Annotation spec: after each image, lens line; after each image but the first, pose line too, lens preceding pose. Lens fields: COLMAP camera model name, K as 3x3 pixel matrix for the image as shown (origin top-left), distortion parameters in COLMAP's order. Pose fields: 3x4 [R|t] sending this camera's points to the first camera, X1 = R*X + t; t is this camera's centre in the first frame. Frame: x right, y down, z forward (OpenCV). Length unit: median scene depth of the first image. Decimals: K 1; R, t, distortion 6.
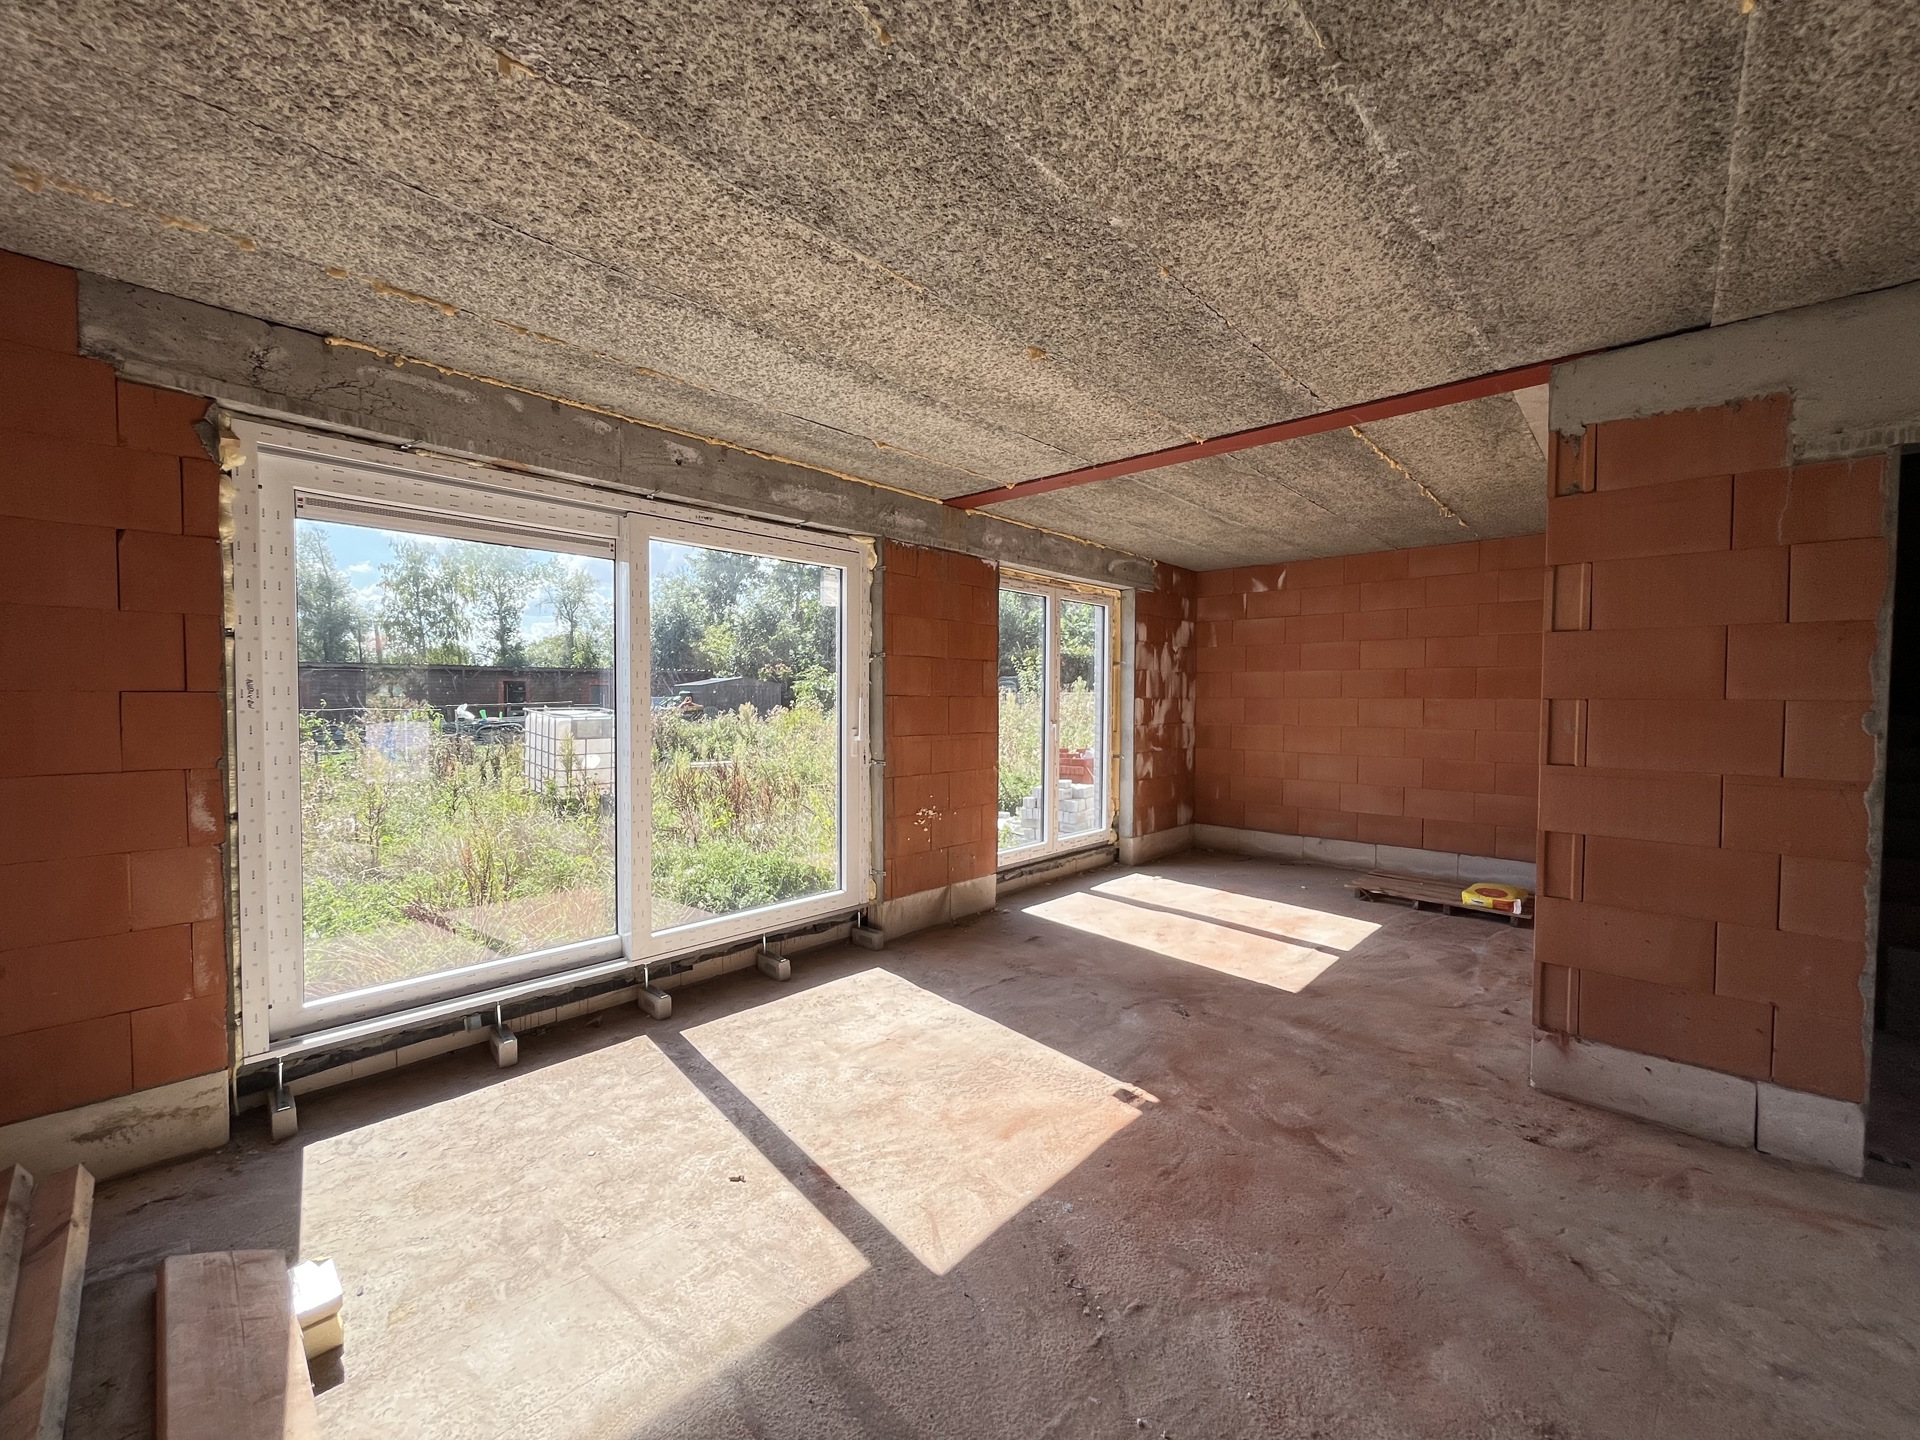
lens RADIAL K [[772.9, 0, 956.2], [0, 772.9, 719.5], [0, 0, 1]] dist [-0.002250, 0.000272]
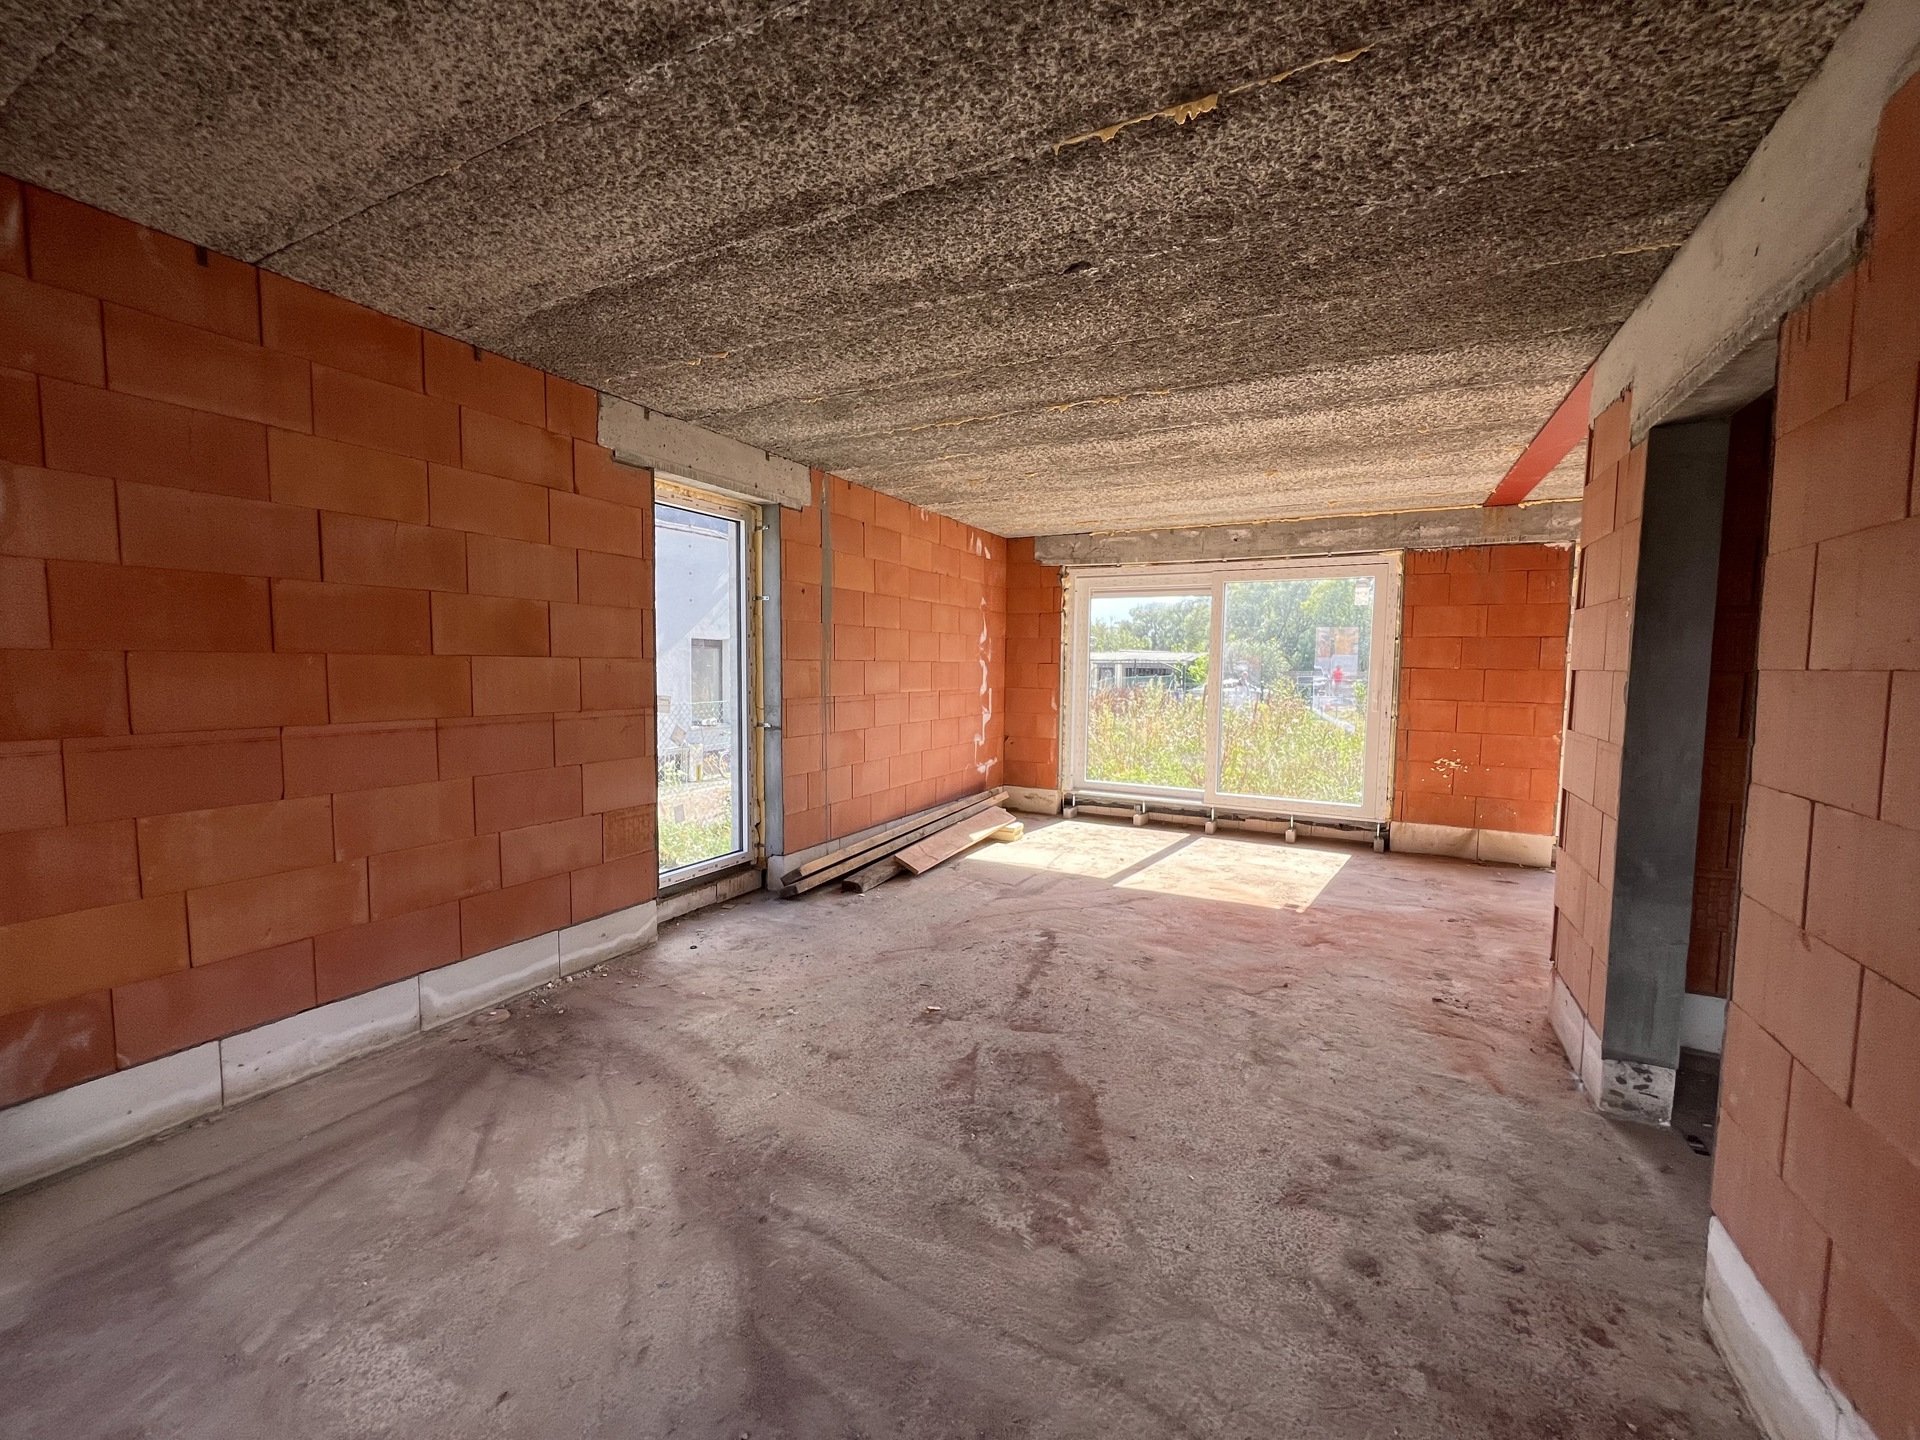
lens RADIAL K [[772.9, 0, 956.2], [0, 772.9, 719.5], [0, 0, 1]] dist [-0.002250, 0.000272]
pose [[0.259000, 0.069516, -0.963373, 1.426074], [-0.040307, 0.997316, 0.061129, 0.010750], [0.965036, 0.022998, 0.261106, -0.128780]]
